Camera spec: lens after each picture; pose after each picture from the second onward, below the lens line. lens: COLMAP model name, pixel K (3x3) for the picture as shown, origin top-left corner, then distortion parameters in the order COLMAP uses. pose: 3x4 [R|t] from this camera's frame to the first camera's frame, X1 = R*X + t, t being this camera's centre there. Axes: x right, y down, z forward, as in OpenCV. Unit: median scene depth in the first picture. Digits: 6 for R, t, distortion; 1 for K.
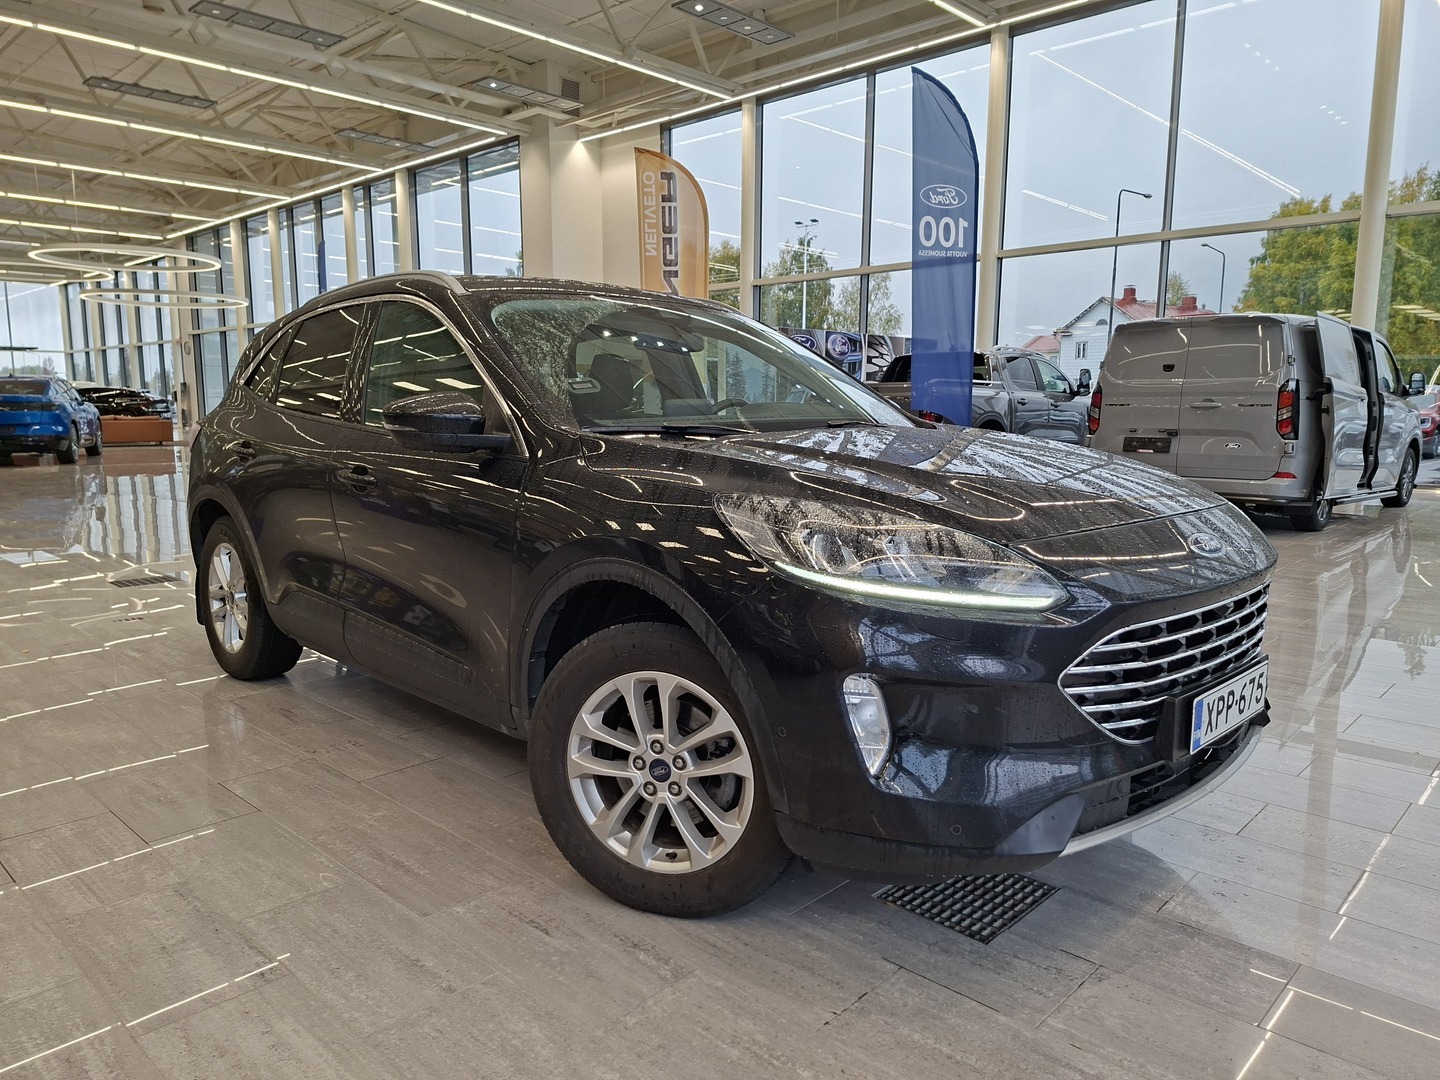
lens RADIAL K [[1001.6, 0, 724.8], [0, 1001.6, 554.5], [0, 0, 1]] dist [0.032634, -0.054528]
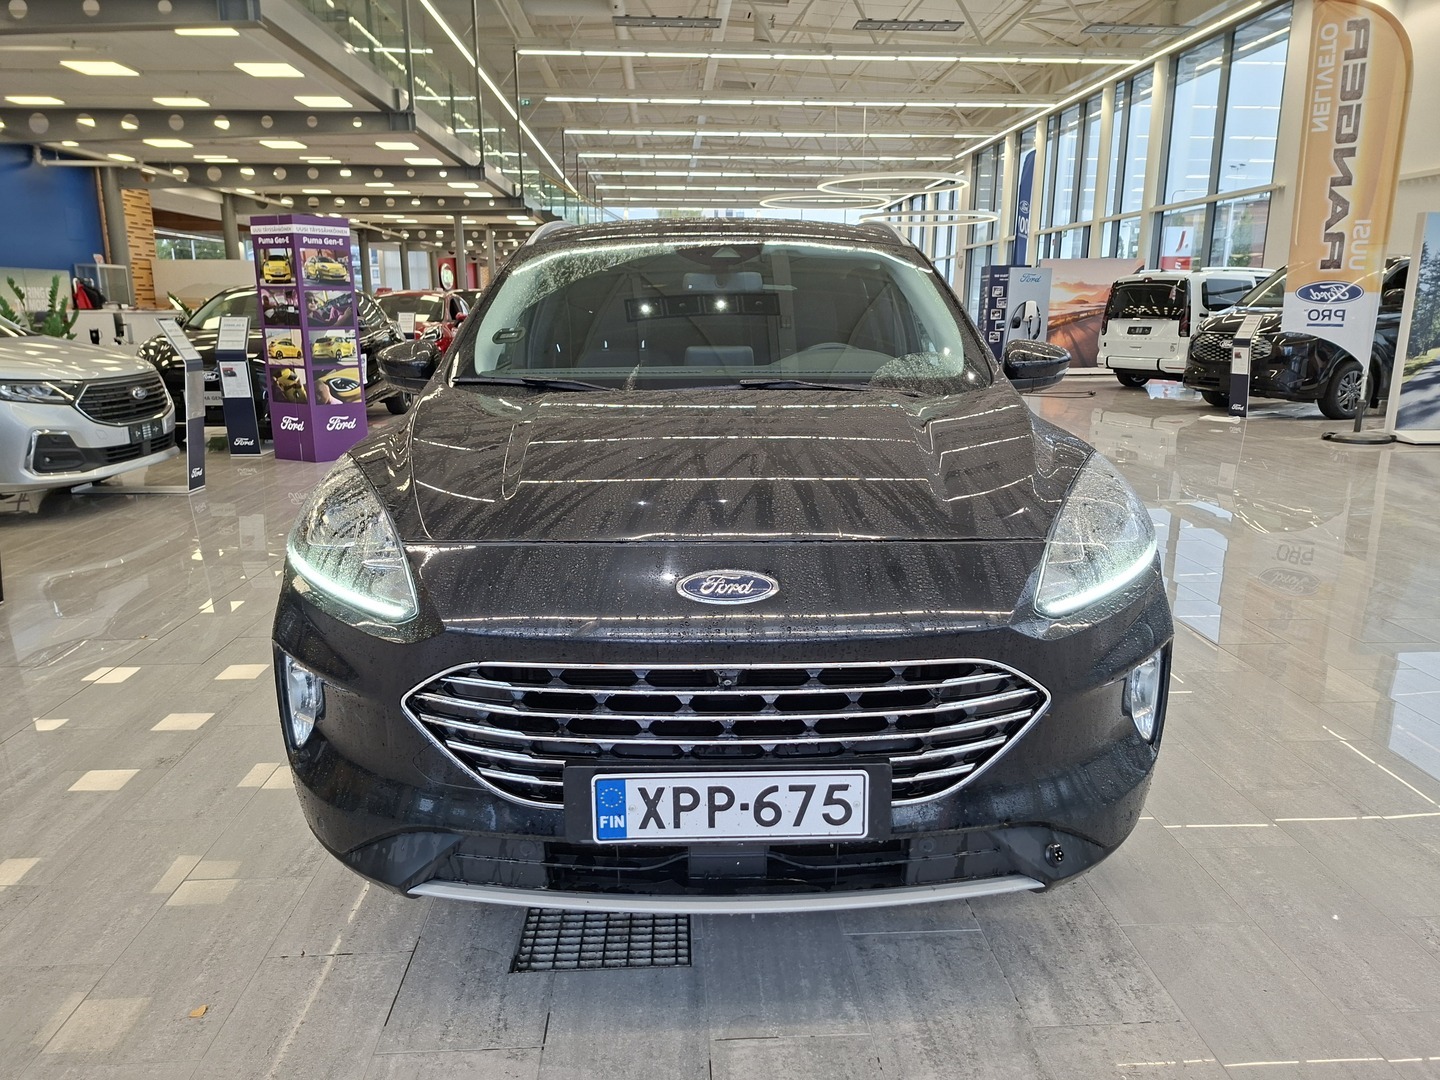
lens RADIAL K [[1001.9, 0, 720.0], [0, 1001.9, 540.0], [0, 0, 1]] dist [0.054383, -0.057402]
pose [[0.734609, 0.145437, -0.662719, 0.103541], [-0.095919, 0.989207, 0.110763, -0.013181], [0.671676, -0.017800, 0.740631, 0.050081]]
